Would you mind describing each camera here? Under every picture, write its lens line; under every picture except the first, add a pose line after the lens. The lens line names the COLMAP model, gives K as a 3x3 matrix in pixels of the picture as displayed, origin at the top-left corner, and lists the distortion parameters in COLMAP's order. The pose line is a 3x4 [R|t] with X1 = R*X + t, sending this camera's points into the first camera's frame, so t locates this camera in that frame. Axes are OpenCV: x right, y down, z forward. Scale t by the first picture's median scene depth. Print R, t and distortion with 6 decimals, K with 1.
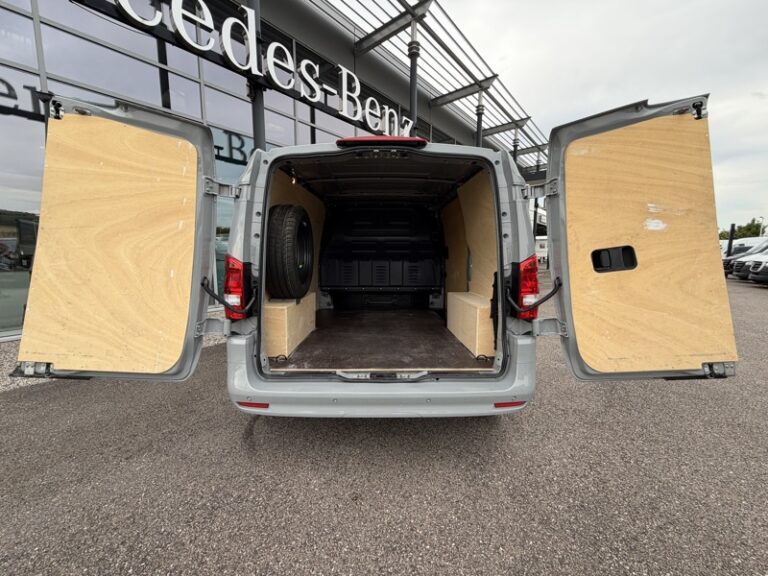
lens RADIAL K [[304.8, 0, 384.0], [0, 304.8, 288.0], [0, 0, 1]] dist [-0.000041, 0.000105]
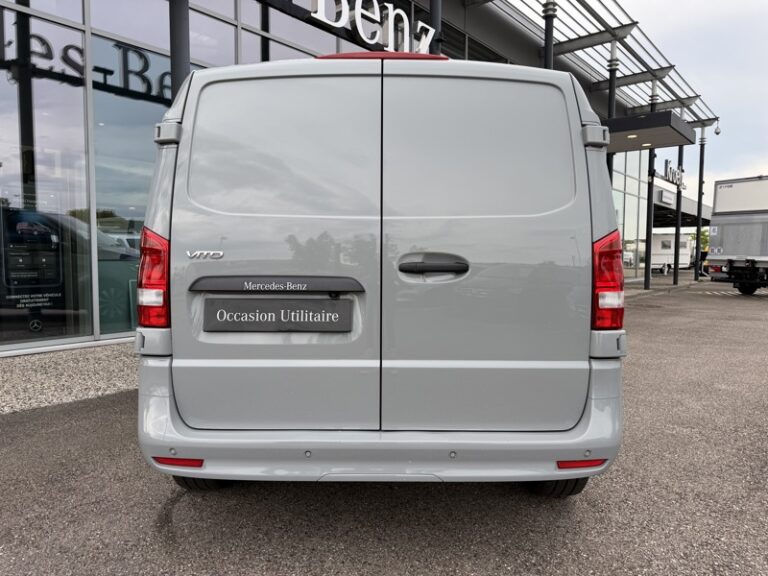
lens RADIAL K [[538.8, 0, 382.3], [0, 538.8, 286.2], [0, 0, 1]] dist [0.006409, -0.005922]
pose [[0.999975, 0.005599, -0.004300, -0.000209], [-0.005826, 0.998488, -0.054658, 0.025815], [0.003988, 0.054682, 0.998496, -0.050055]]
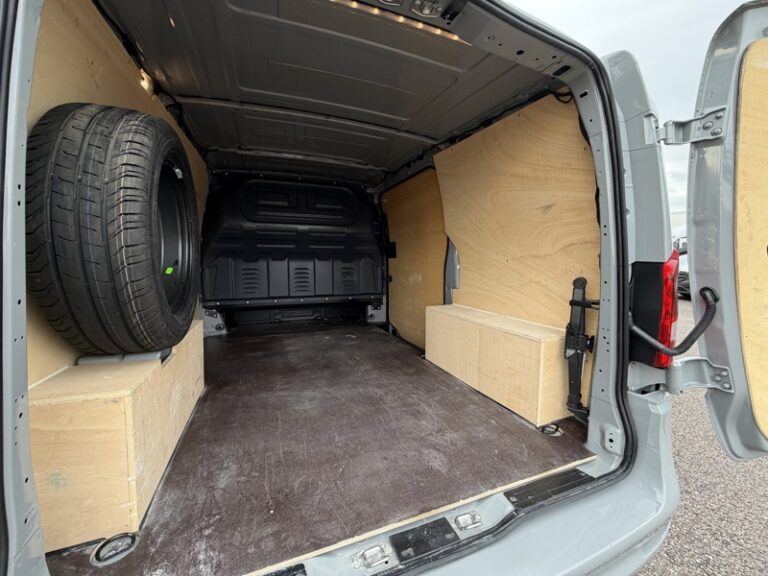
lens RADIAL K [[304.8, 0, 384.0], [0, 304.8, 288.0], [0, 0, 1]] dist [-0.000041, 0.000105]
pose [[0.933643, -0.029162, 0.357016, -0.068184], [0.029684, 0.999551, 0.004020, -0.018681], [-0.356973, 0.006844, 0.934089, 0.229406]]
